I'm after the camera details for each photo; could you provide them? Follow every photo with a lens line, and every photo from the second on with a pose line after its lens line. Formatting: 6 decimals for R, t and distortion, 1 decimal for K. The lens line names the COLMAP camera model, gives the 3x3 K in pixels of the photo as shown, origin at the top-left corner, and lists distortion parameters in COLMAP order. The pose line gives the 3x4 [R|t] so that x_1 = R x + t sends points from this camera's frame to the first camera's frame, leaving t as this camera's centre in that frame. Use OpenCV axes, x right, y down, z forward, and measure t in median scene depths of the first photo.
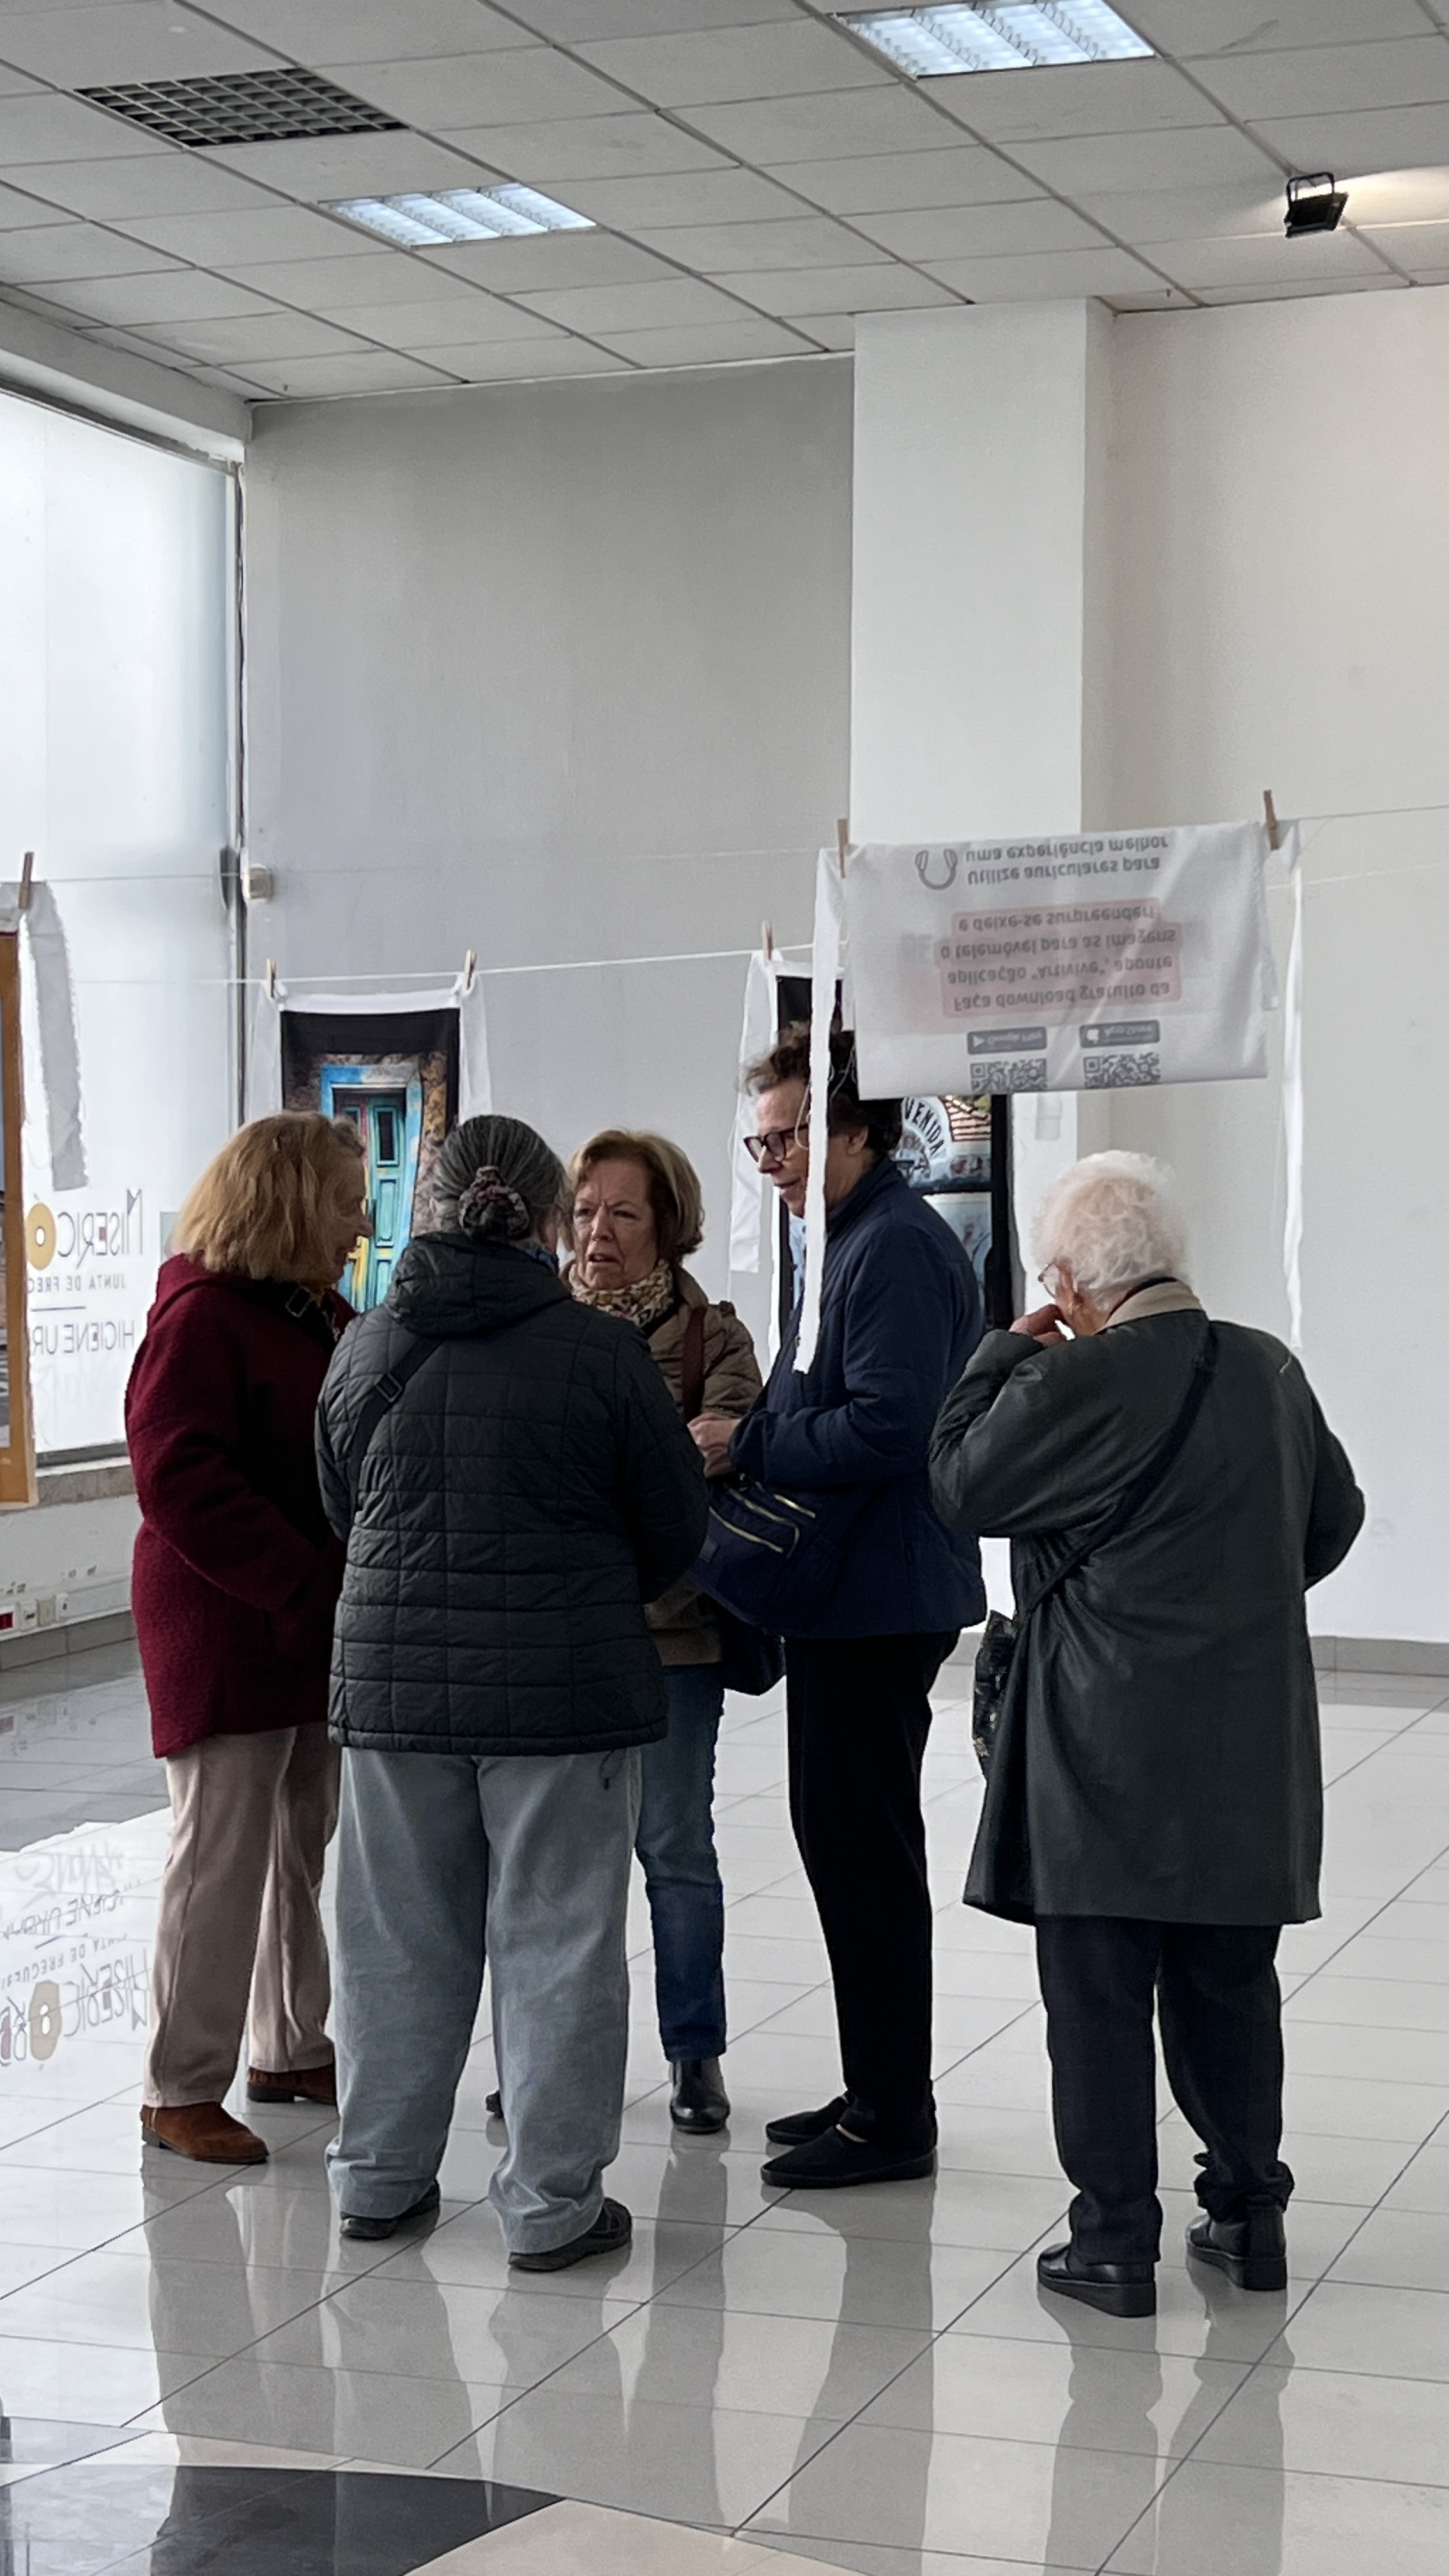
lens RADIAL K [[4132.8, 0, 723.8], [0, 4132.8, 1288.3], [0, 0, 1]] dist [0.004314, 0.008909]
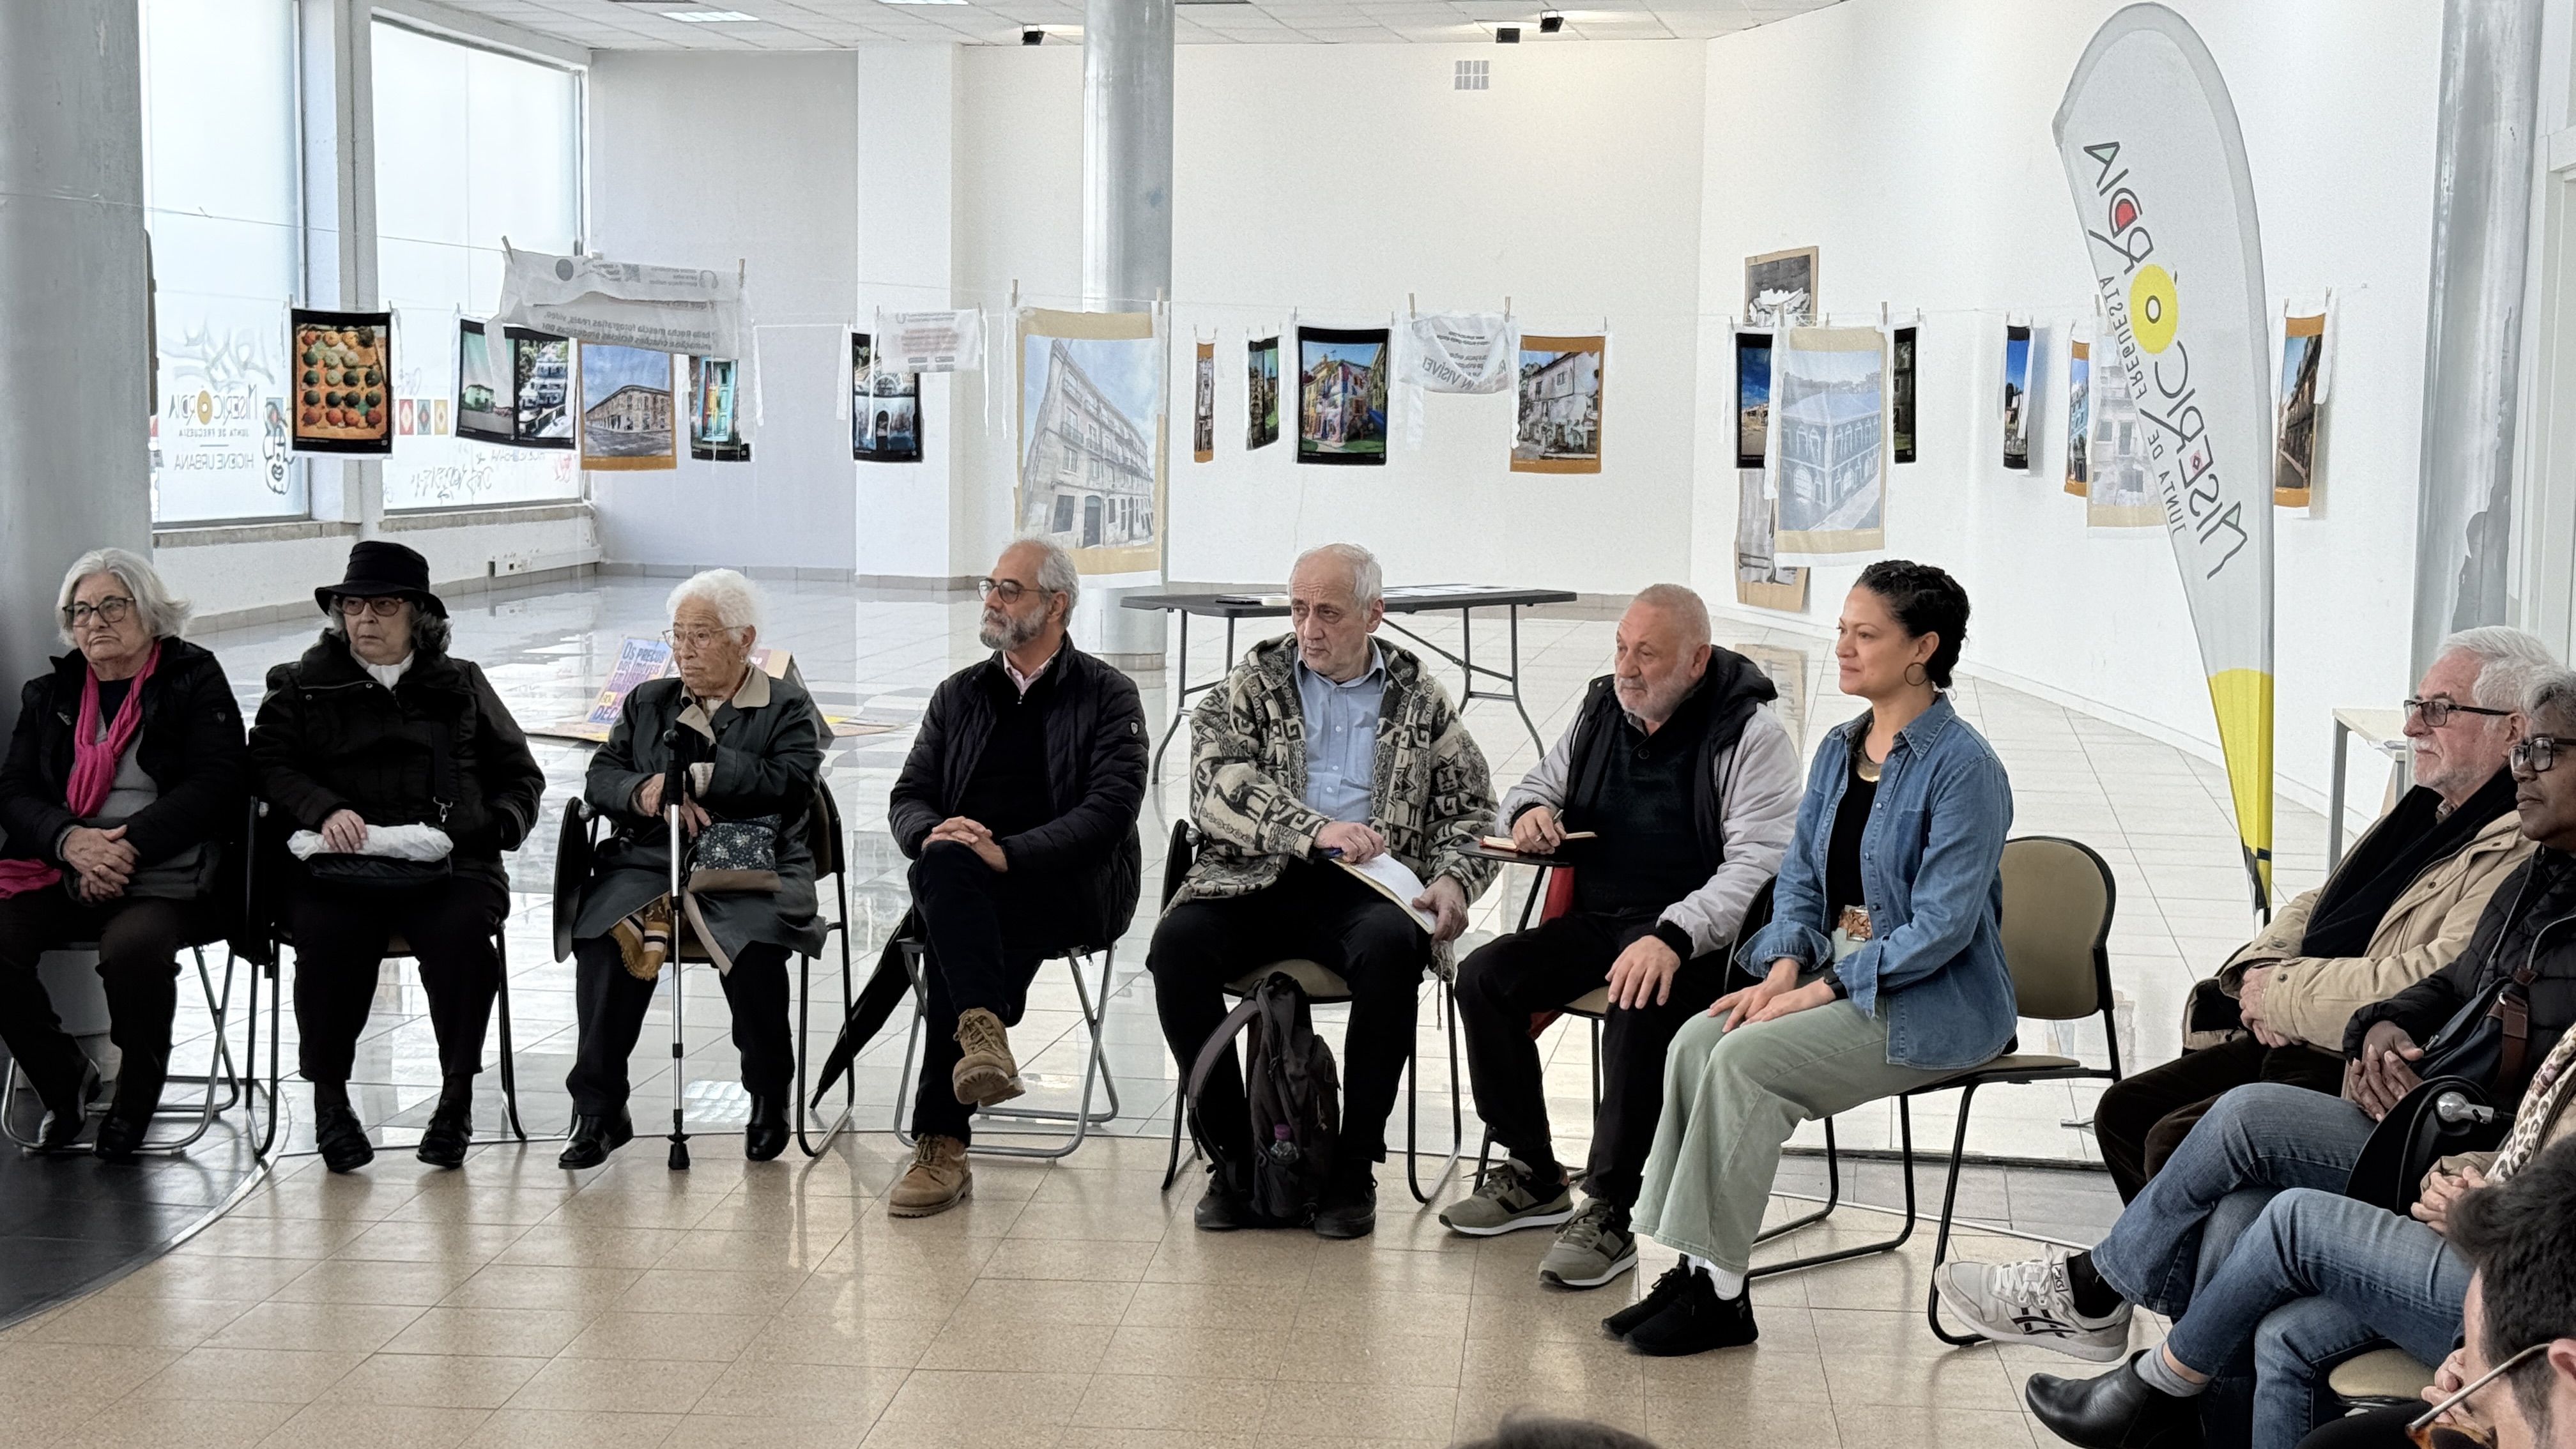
lens RADIAL K [[3609.9, 0, 1291.7], [0, 3609.9, 731.8], [0, 0, 1]] dist [0.137962, 0.005630]
pose [[0.986087, -0.003963, 0.166183, -0.102537], [-0.007204, 0.997758, 0.066541, 0.041842], [-0.166074, -0.066812, 0.983847, -1.635597]]
